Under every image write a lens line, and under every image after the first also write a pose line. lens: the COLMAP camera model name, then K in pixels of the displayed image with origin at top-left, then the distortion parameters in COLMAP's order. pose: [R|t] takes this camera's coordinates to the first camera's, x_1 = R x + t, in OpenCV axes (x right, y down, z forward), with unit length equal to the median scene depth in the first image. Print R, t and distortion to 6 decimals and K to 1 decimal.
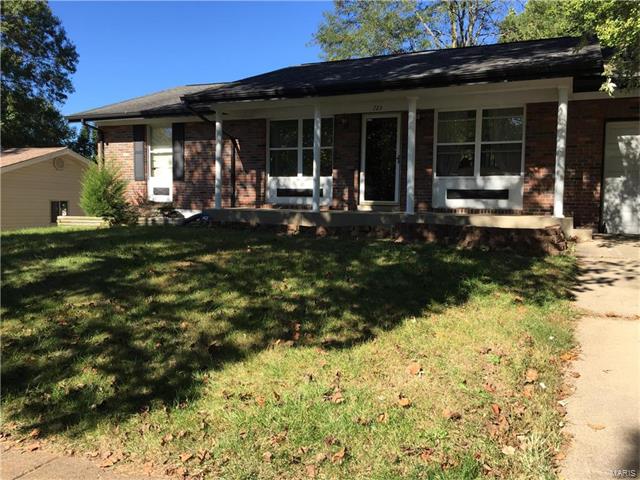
lens RADIAL K [[534.9, 0, 319.7], [0, 534.9, 242.2], [0, 0, 1]] dist [0.033823, -0.046732]
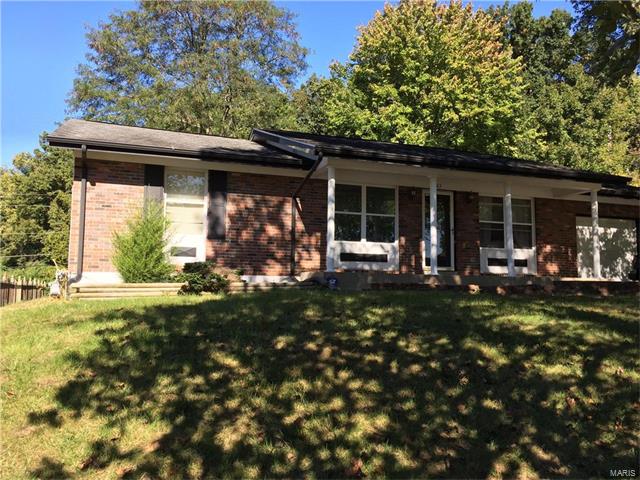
lens RADIAL K [[534.9, 0, 318.8], [0, 534.9, 239.6], [0, 0, 1]] dist [0.033823, -0.046732]
pose [[0.717465, 0.037877, 0.695564, -0.771228], [0.038294, 0.994866, -0.093675, -0.035226], [-0.695541, 0.093844, 0.712332, 0.336318]]
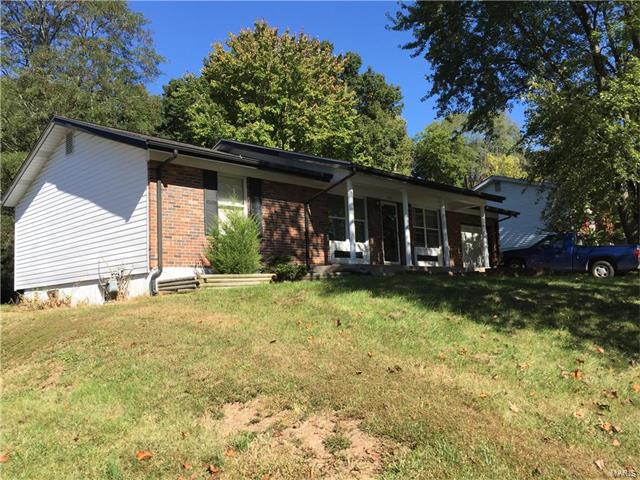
lens RADIAL K [[534.9, 0, 318.3], [0, 534.9, 238.3], [0, 0, 1]] dist [0.033823, -0.046732]
pose [[0.341678, 0.055530, 0.938175, -1.177027], [0.081847, 0.992702, -0.088566, -0.026925], [-0.936246, 0.107048, 0.334639, 0.633824]]
